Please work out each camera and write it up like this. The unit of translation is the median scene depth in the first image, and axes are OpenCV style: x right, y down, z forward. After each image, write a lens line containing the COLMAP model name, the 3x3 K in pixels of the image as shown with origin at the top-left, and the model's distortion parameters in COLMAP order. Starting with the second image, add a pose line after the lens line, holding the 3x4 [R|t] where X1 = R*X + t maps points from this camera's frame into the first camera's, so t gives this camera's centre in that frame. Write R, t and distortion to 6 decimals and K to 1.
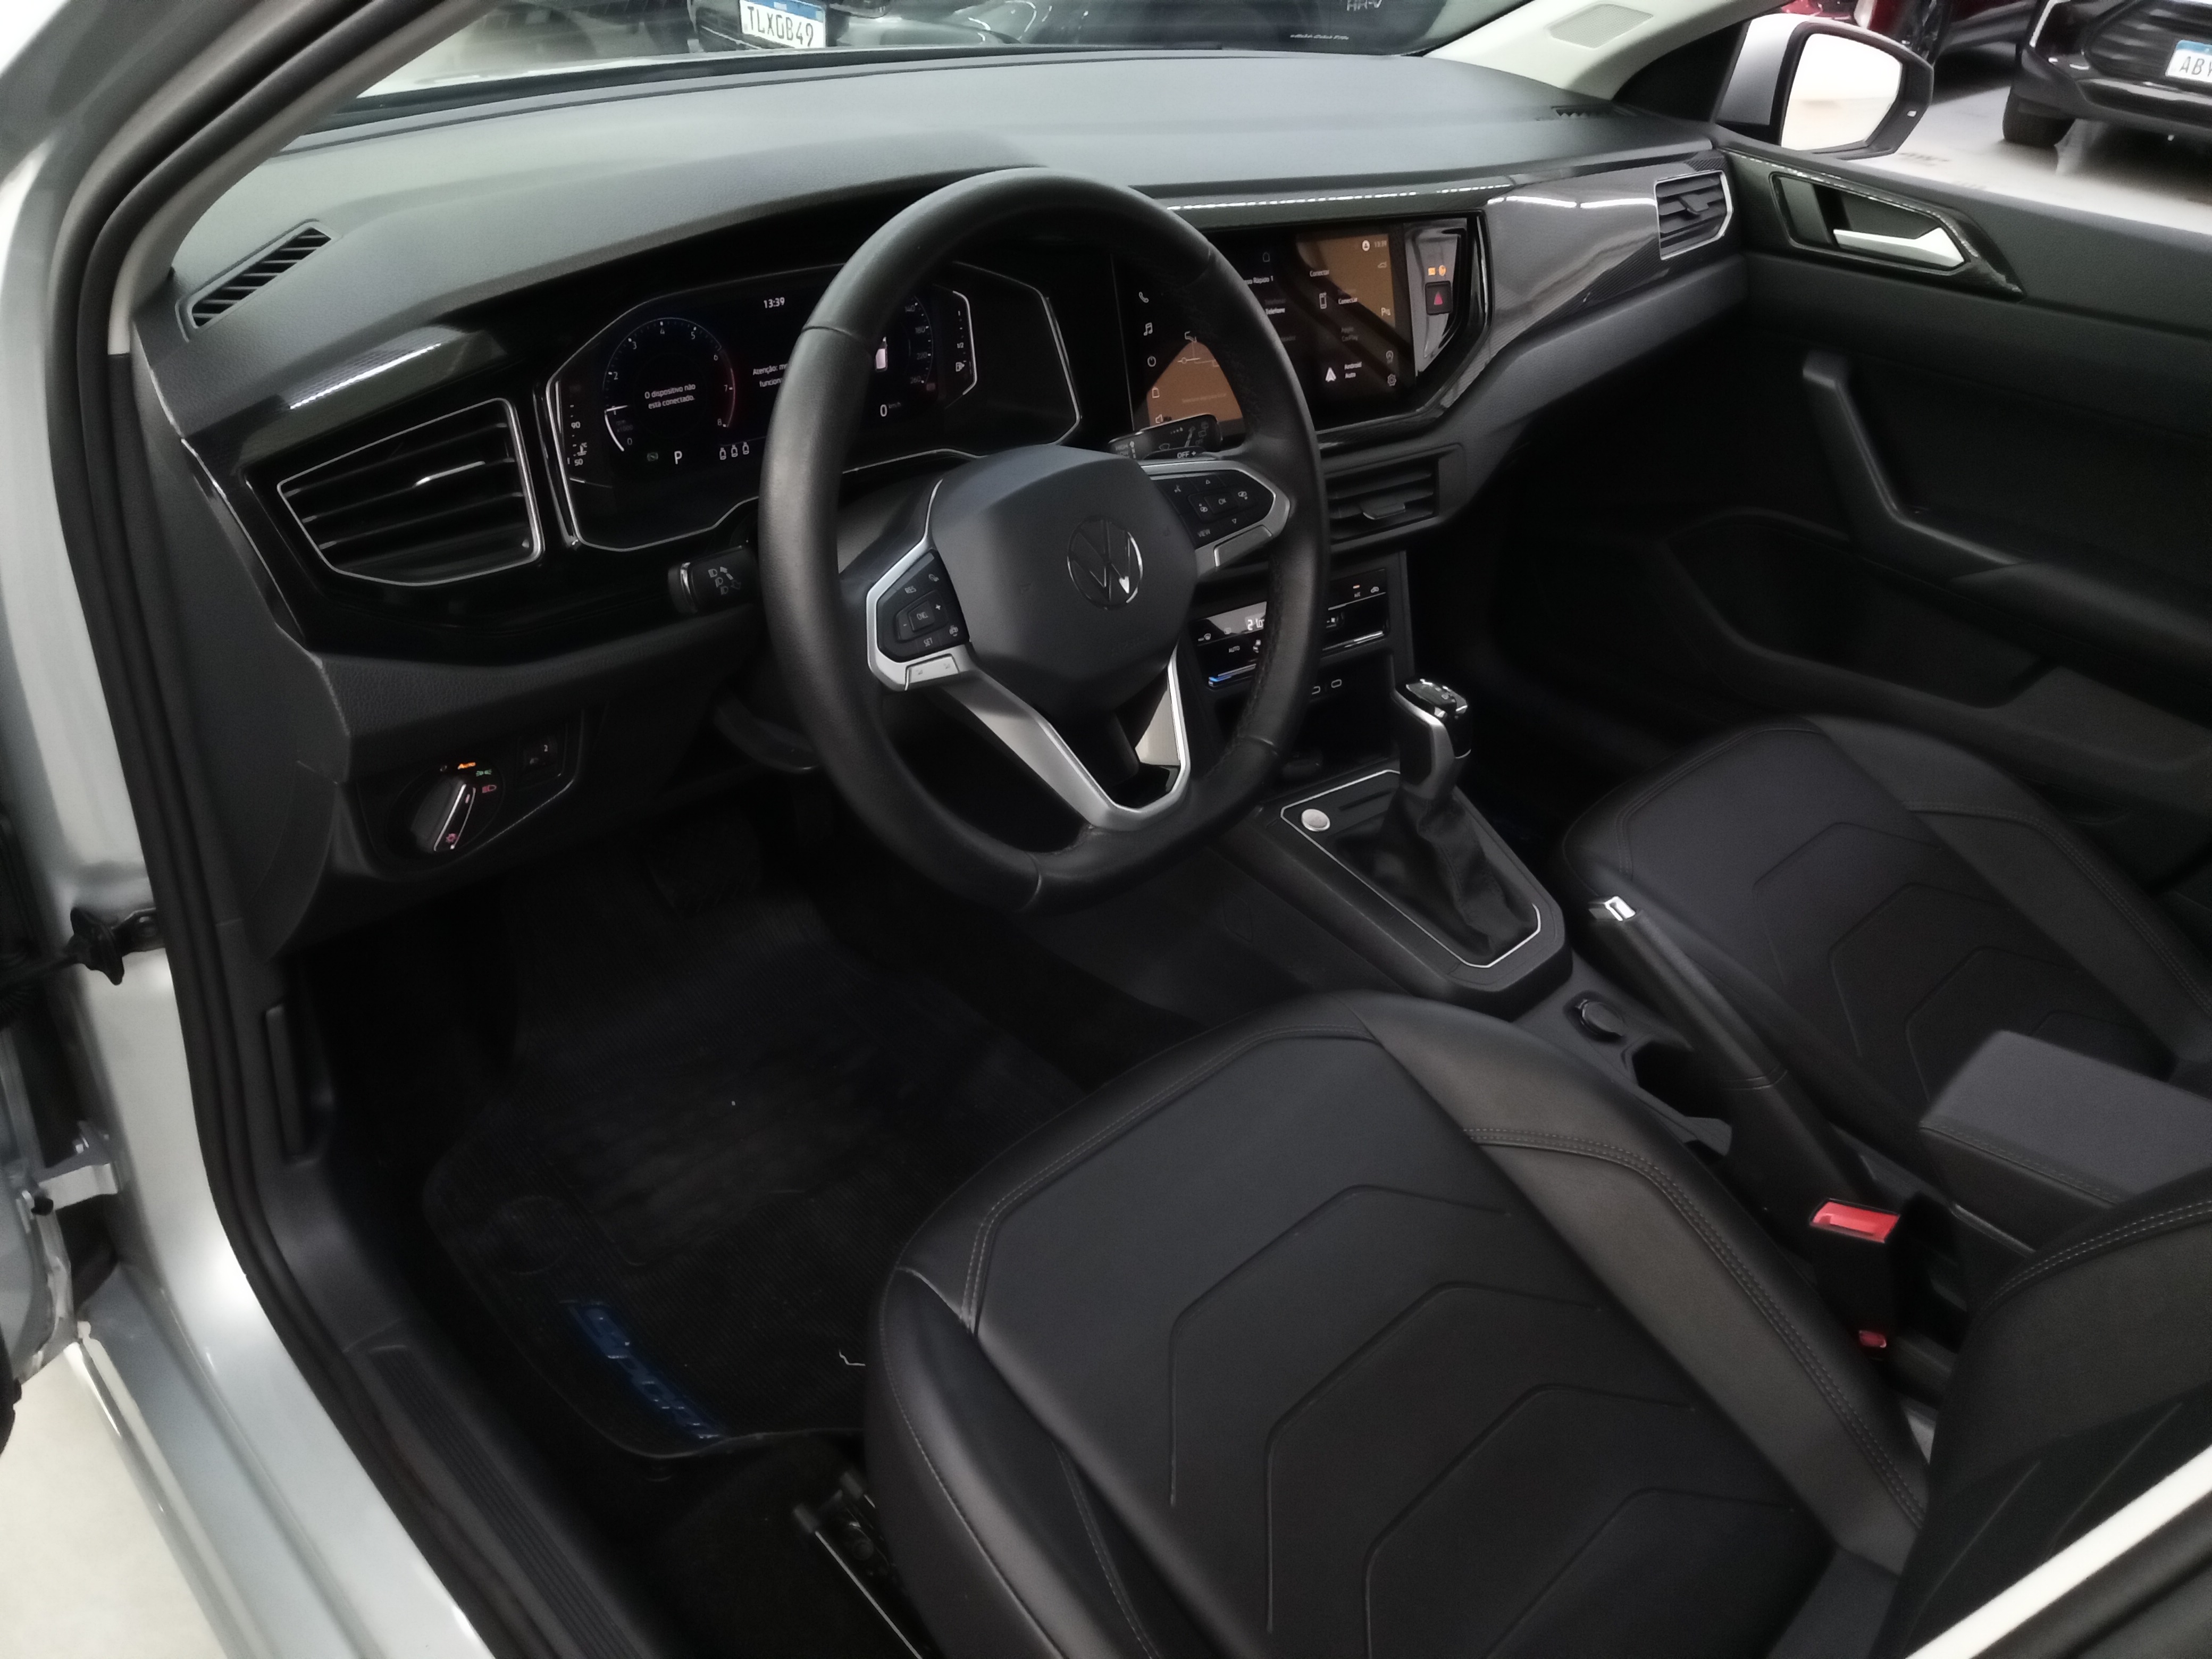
lens RADIAL K [[1642.7, 0, 1106.0], [0, 1642.7, 829.5], [0, 0, 1]] dist [0.067916, -0.147612]
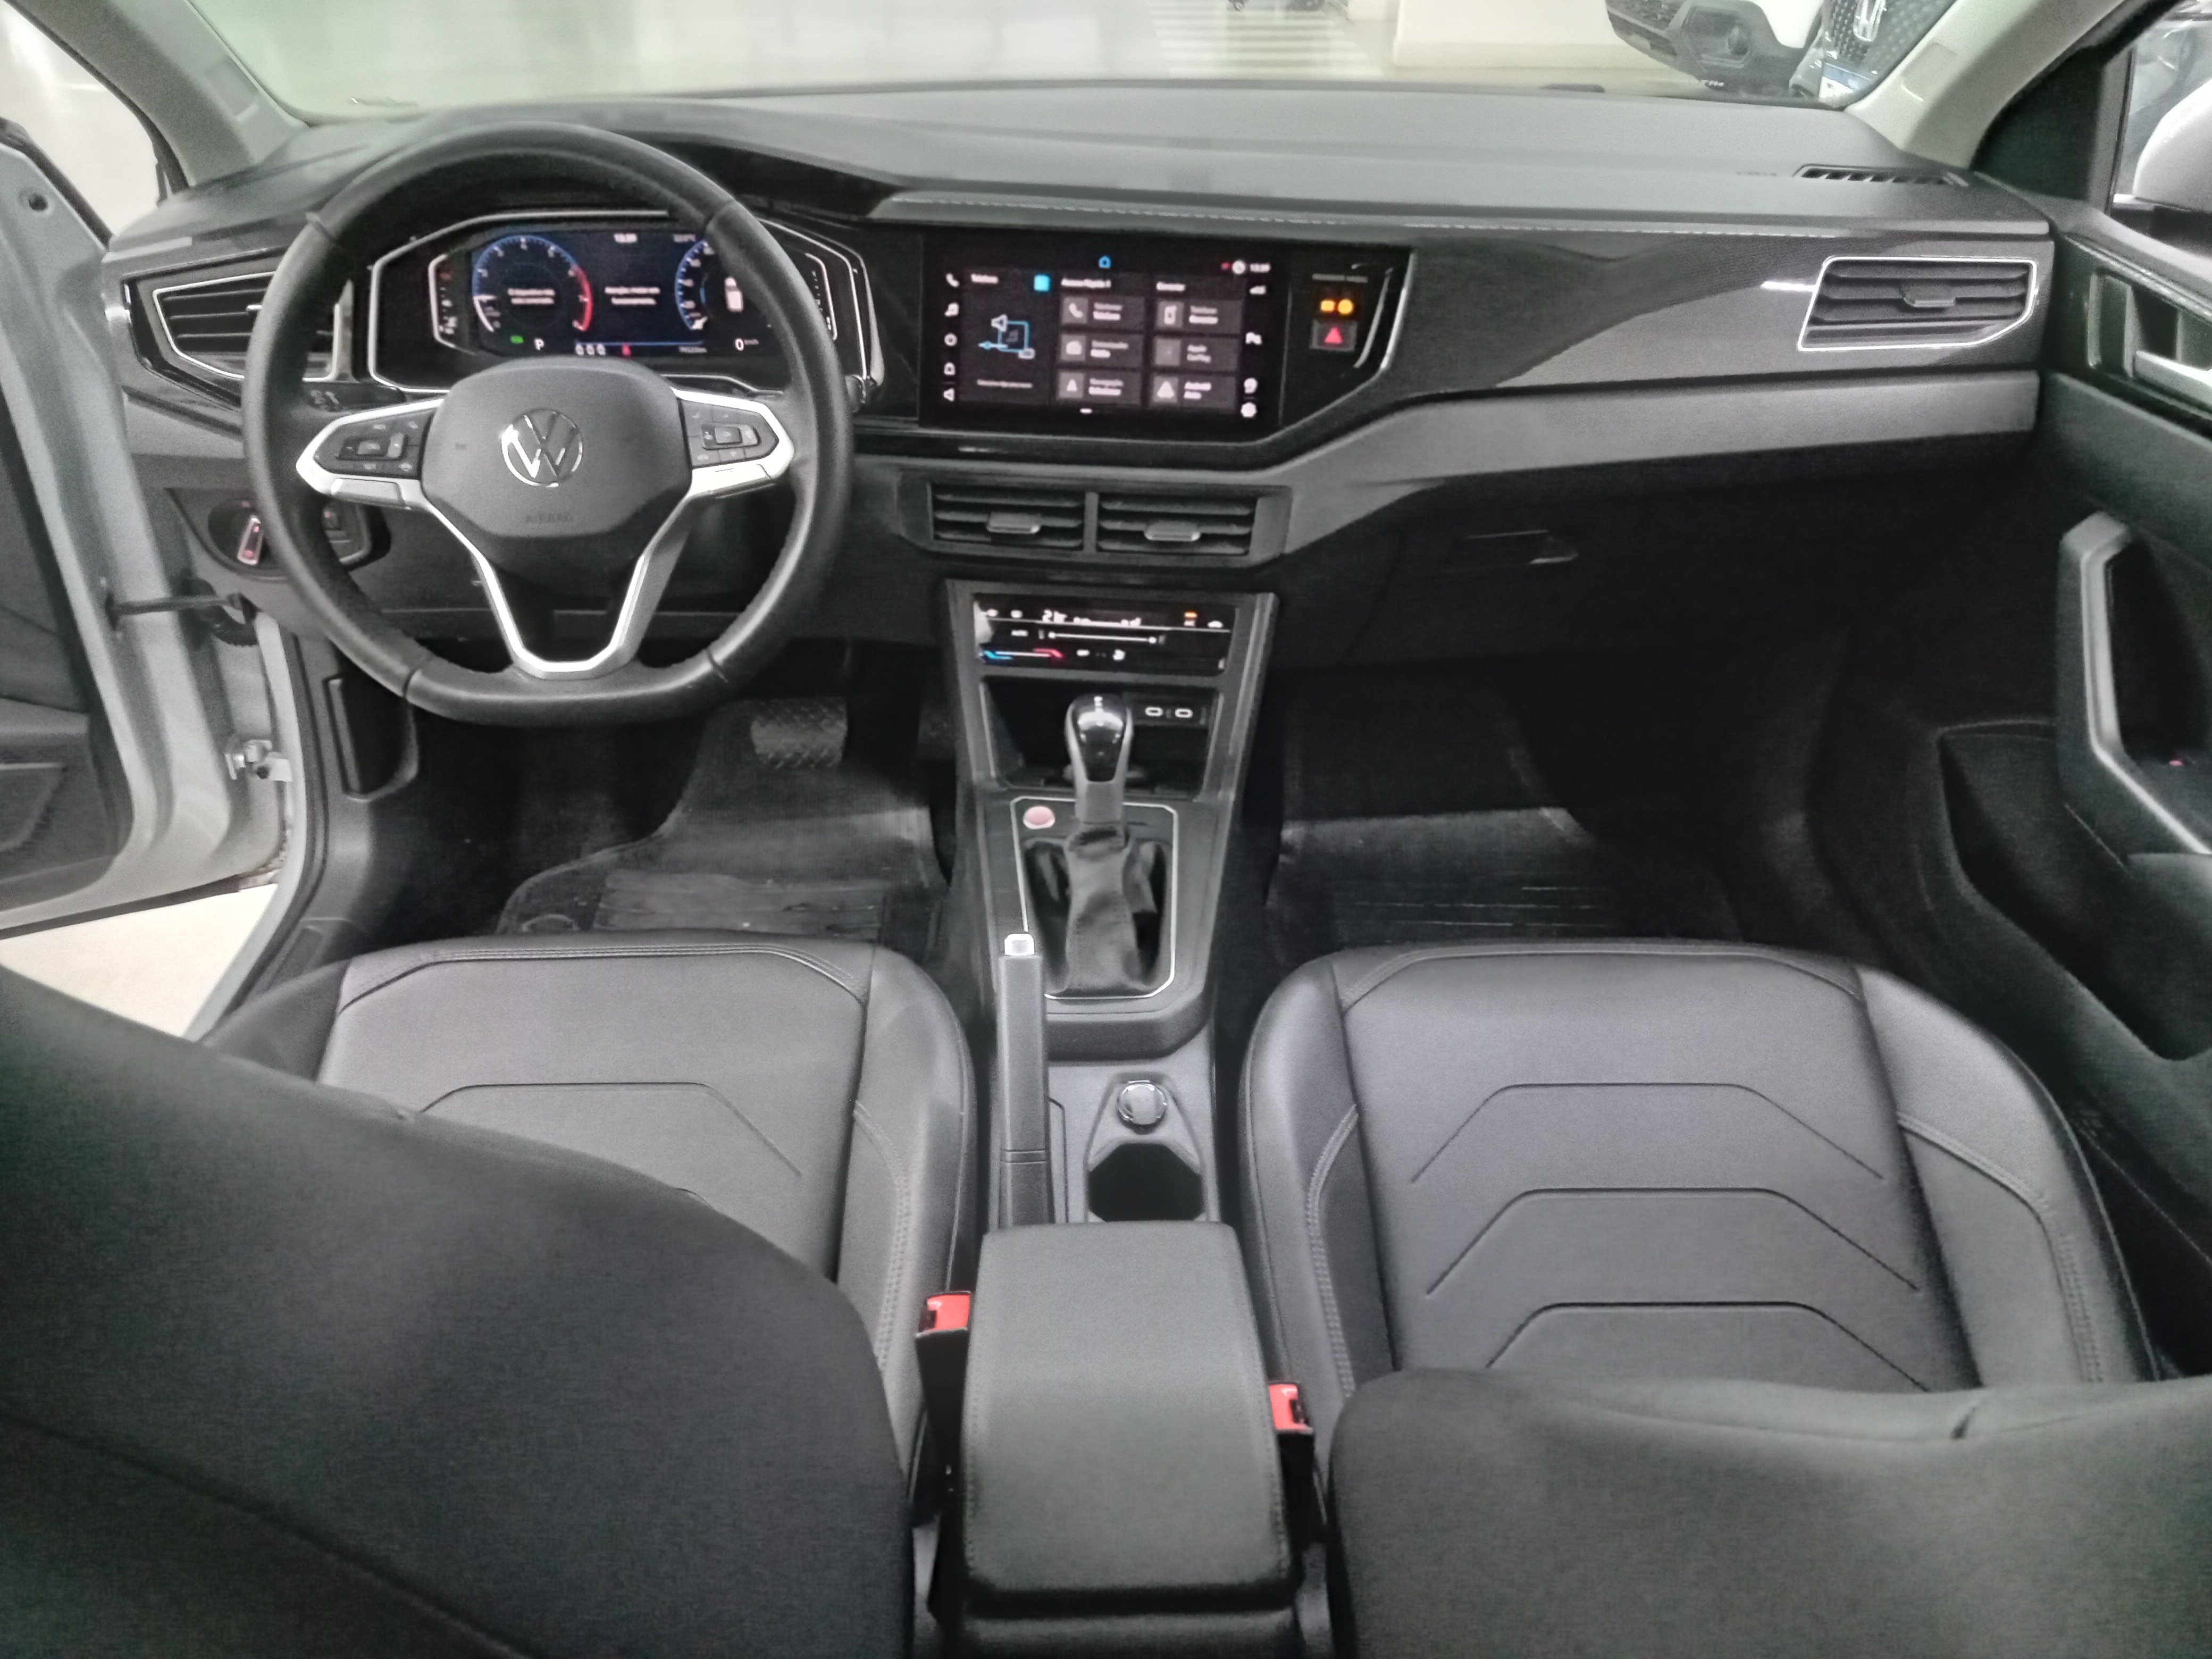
lens RADIAL K [[1642.7, 0, 1106.0], [0, 1642.7, 829.5], [0, 0, 1]] dist [0.067916, -0.147612]
pose [[0.723227, 0.310525, -0.616861, 0.795323], [-0.331100, 0.939770, 0.084885, -0.099822], [0.606066, 0.142851, 0.782482, 0.242465]]
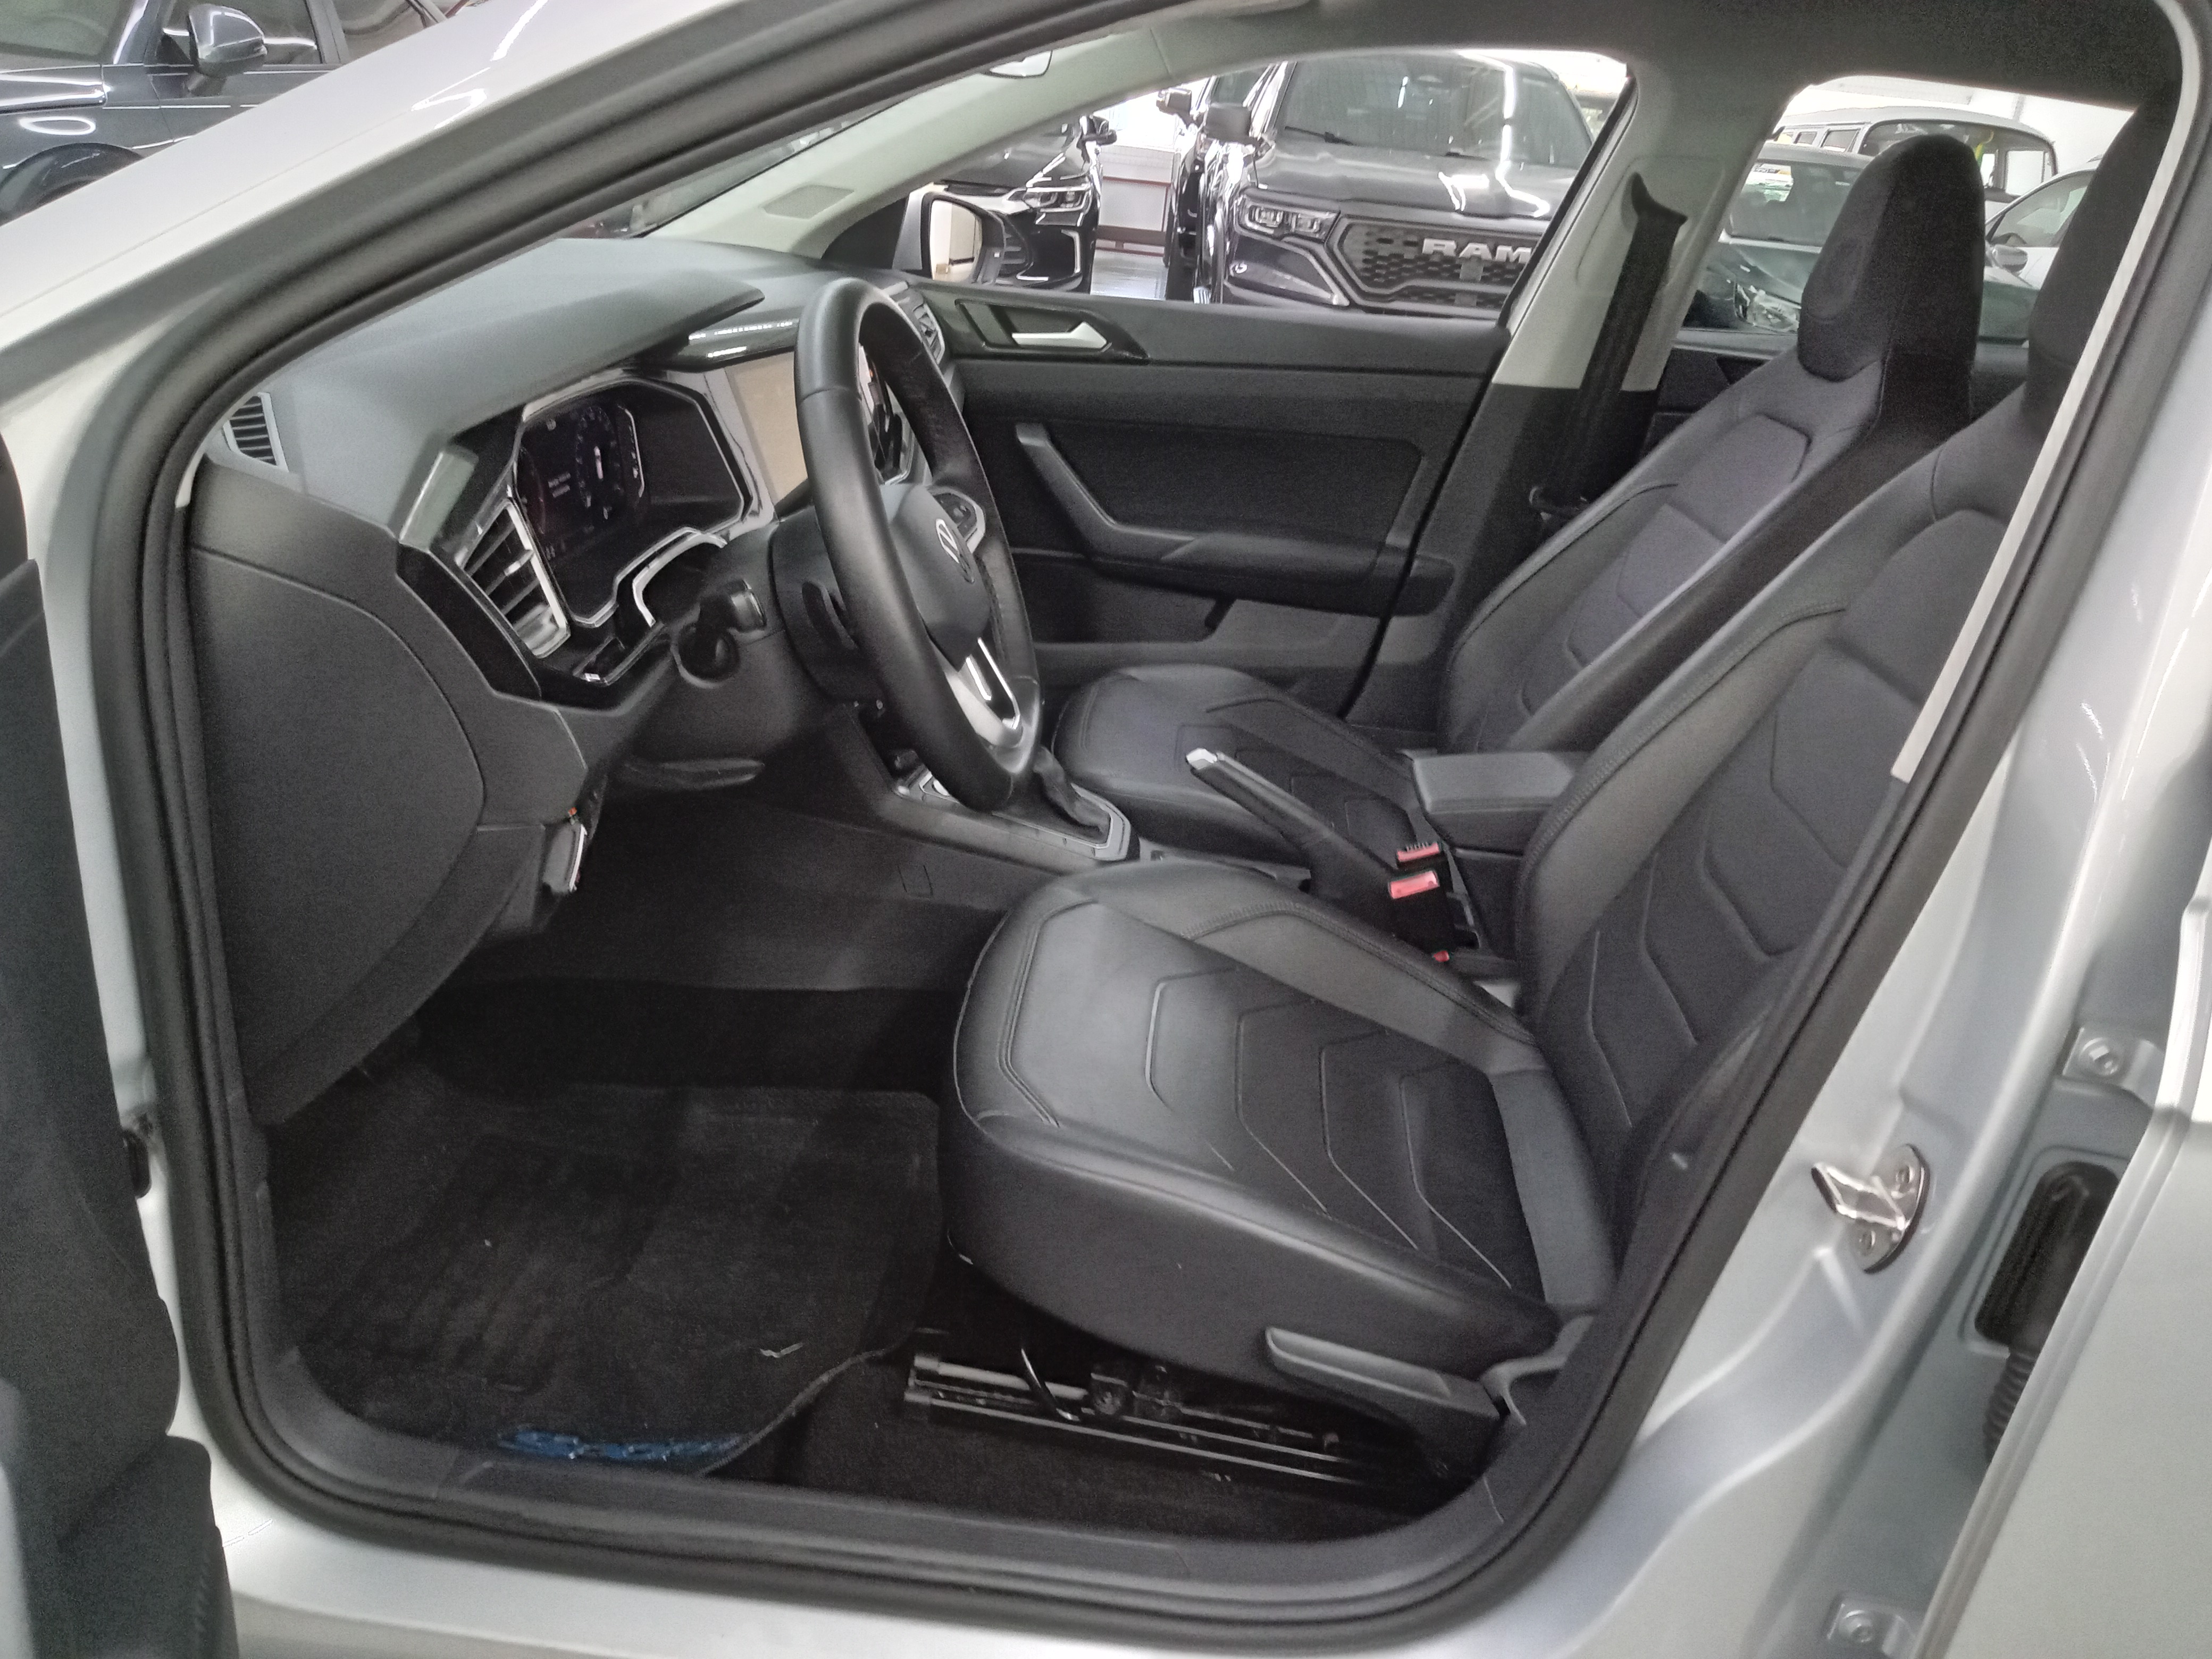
lens RADIAL K [[1642.7, 0, 1106.0], [0, 1642.7, 829.5], [0, 0, 1]] dist [0.067916, -0.147612]
pose [[0.752318, -0.274902, 0.598705, -0.553368], [0.344843, 0.938658, -0.002326, 0.071574], [-0.561339, 0.208209, 0.800966, -0.083578]]
